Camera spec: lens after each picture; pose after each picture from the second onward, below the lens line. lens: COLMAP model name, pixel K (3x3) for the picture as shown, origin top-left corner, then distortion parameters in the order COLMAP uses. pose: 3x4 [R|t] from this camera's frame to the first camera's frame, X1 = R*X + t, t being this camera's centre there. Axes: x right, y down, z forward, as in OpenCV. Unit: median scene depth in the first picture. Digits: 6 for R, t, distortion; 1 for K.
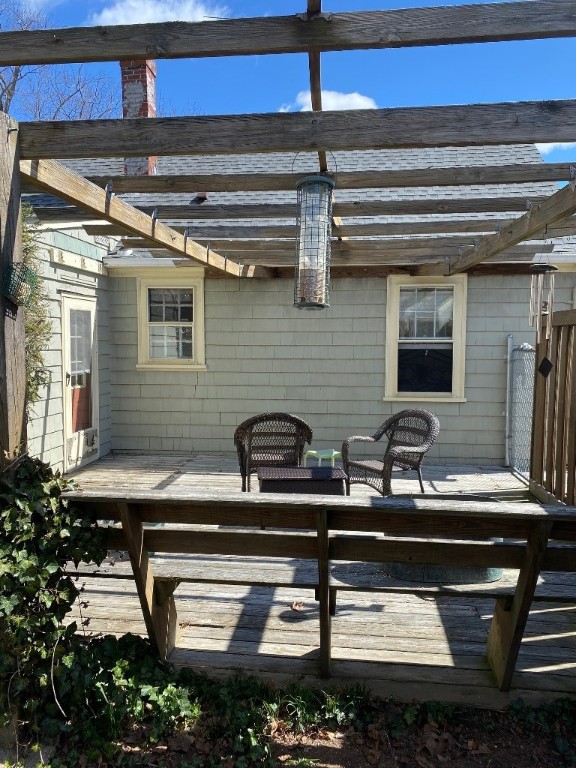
lens RADIAL K [[577.6, 0, 292.3], [0, 577.6, 375.8], [0, 0, 1]] dist [0.038844, -0.090211]
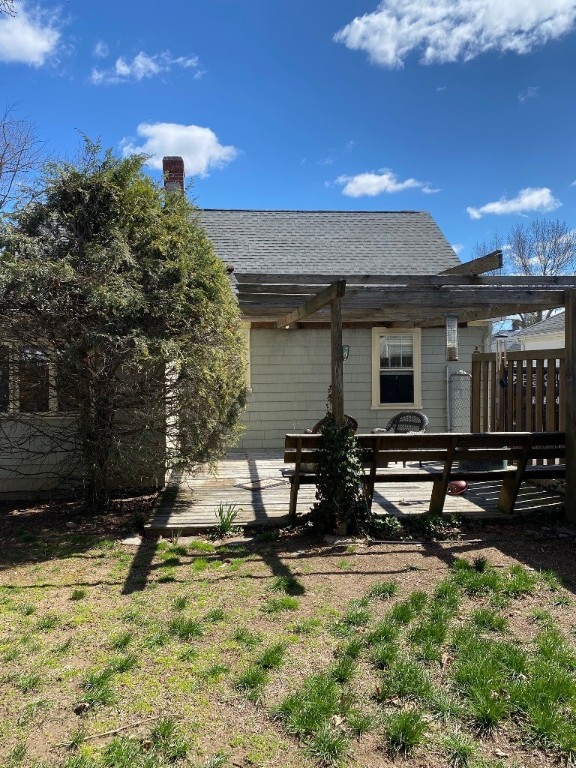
lens RADIAL K [[585.2, 0, 285.2], [0, 585.2, 371.2], [0, 0, 1]] dist [0.068426, -0.085622]
pose [[0.975667, -0.012771, 0.218885, -0.409043], [0.024559, 0.998385, -0.051220, 0.016751], [-0.217877, 0.055349, 0.974405, -0.466195]]
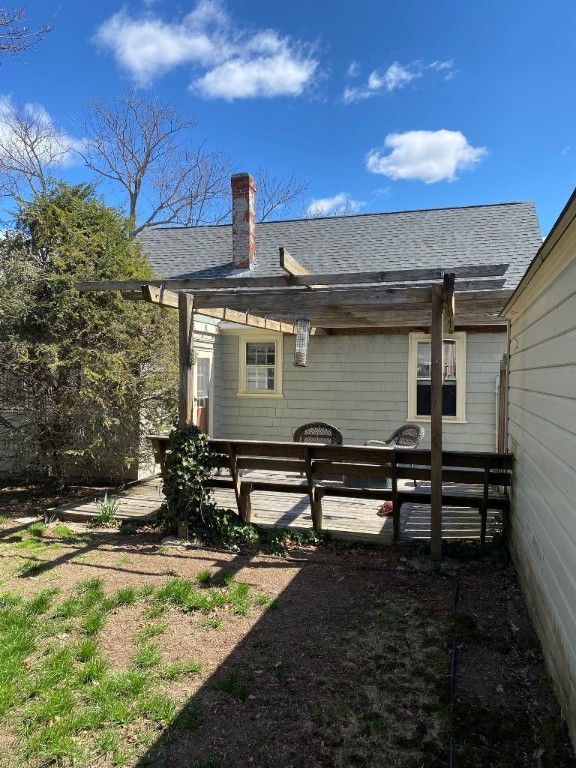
lens RADIAL K [[585.2, 0, 285.2], [0, 585.2, 371.2], [0, 0, 1]] dist [0.068426, -0.085622]
pose [[0.982758, 0.005175, -0.184826, 0.134926], [-0.018139, 0.997484, -0.068525, 0.025596], [0.184006, 0.070696, 0.980379, -0.477062]]
